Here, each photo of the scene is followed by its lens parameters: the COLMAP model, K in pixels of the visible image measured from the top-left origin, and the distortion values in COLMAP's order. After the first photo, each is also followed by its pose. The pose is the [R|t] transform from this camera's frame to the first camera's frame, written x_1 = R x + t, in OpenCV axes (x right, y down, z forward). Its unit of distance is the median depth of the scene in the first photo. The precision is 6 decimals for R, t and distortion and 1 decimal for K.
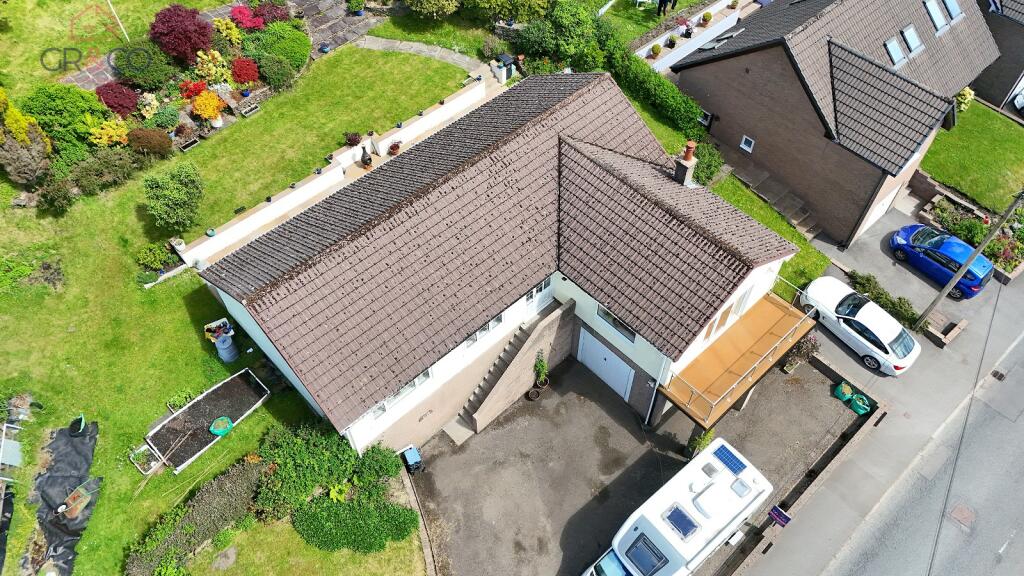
lens RADIAL K [[761.6, 0, 514.4], [0, 761.6, 291.0], [0, 0, 1]] dist [0.032022, -0.006152]
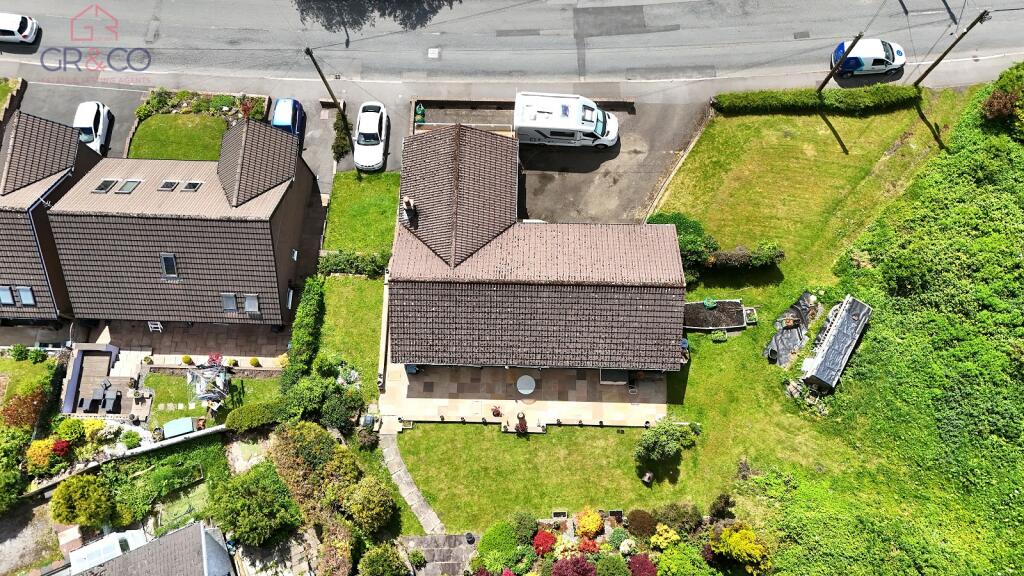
lens RADIAL K [[761.6, 0, 514.4], [0, 761.6, 291.0], [0, 0, 1]] dist [0.032022, -0.006152]
pose [[-0.713317, -0.677443, 0.179580, -0.299302], [0.566375, -0.406292, 0.717040, -1.127975], [-0.412792, 0.613187, 0.673502, -0.022453]]
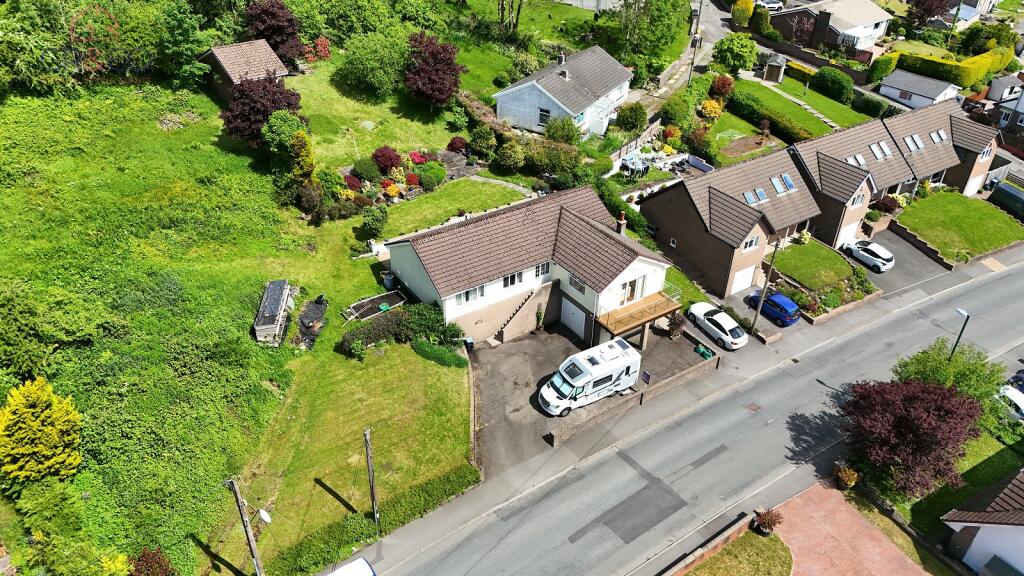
lens RADIAL K [[761.6, 0, 511.5], [0, 761.6, 292.8], [0, 0, 1]] dist [0.060970, -0.002343]
pose [[0.988434, 0.100228, -0.113806, 0.169649], [-0.131739, 0.939222, -0.317029, 0.640243], [0.075114, 0.328355, 0.941563, -0.816245]]
